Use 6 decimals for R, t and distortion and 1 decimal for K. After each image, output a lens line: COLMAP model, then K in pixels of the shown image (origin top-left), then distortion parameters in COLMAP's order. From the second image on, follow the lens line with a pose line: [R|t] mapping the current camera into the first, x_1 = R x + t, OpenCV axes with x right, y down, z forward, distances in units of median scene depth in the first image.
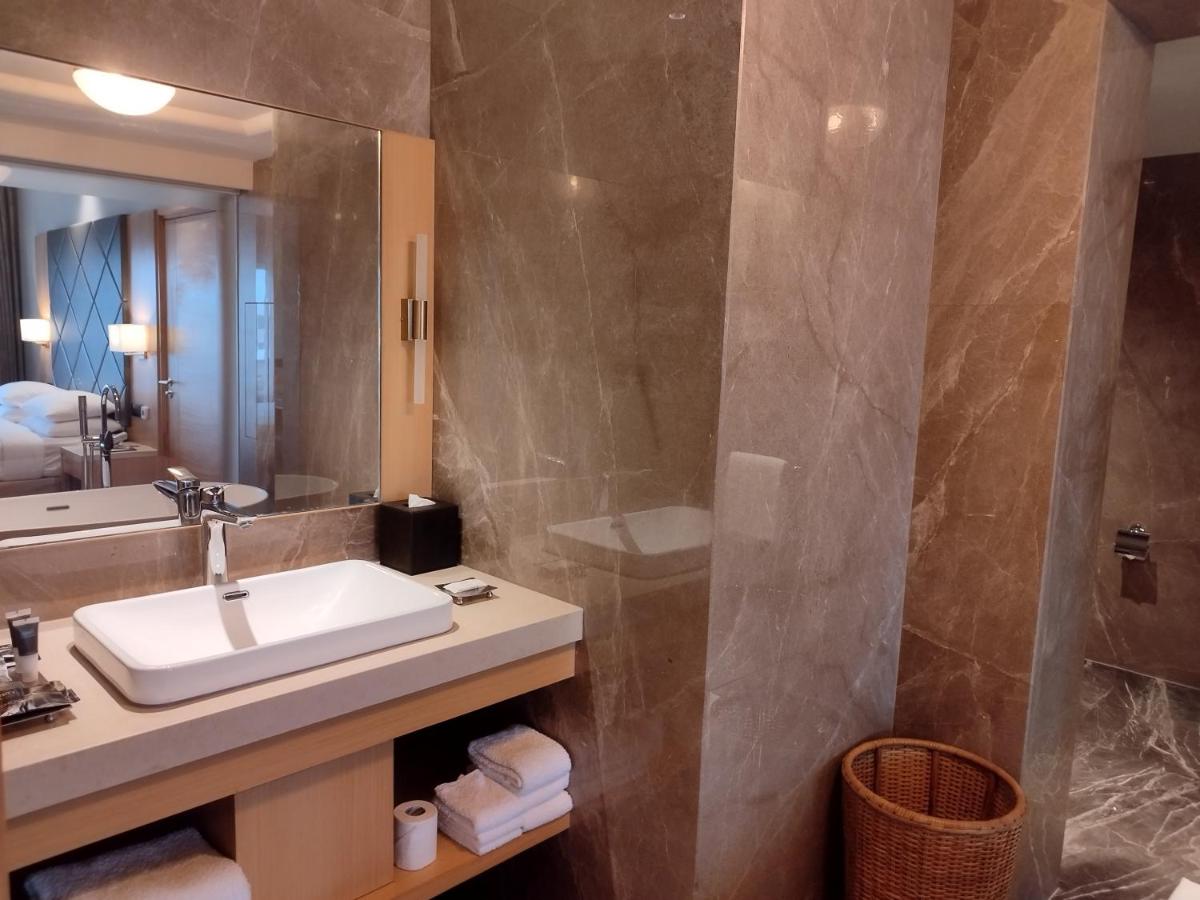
lens RADIAL K [[879.5, 0, 598.0], [0, 879.5, 453.2], [0, 0, 1]] dist [0.001504, 0.000212]
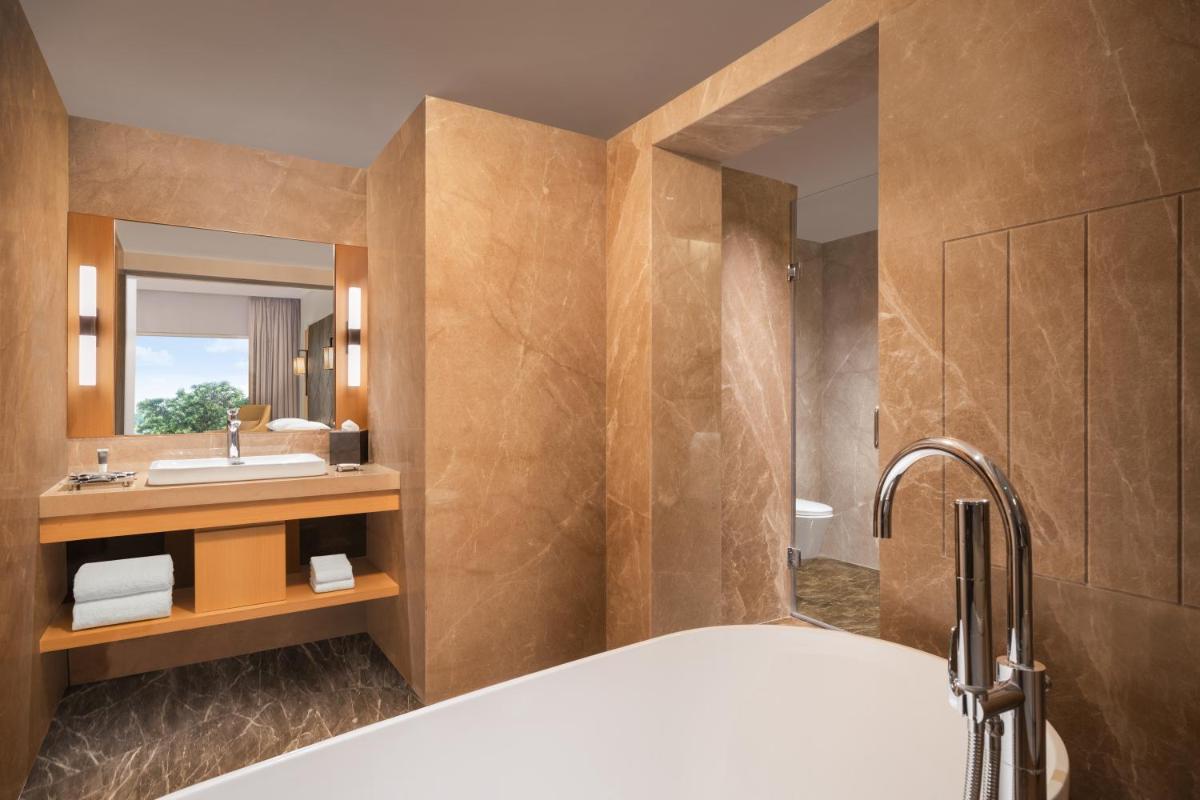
lens RADIAL K [[668.9, 0, 602.9], [0, 668.9, 393.9], [0, 0, 1]] dist [0.005486, 0.000565]
pose [[0.976516, -0.037203, -0.212210, 0.736766], [0.006763, 0.989786, -0.142399, 0.219845], [0.215340, 0.137620, 0.966793, -0.347512]]
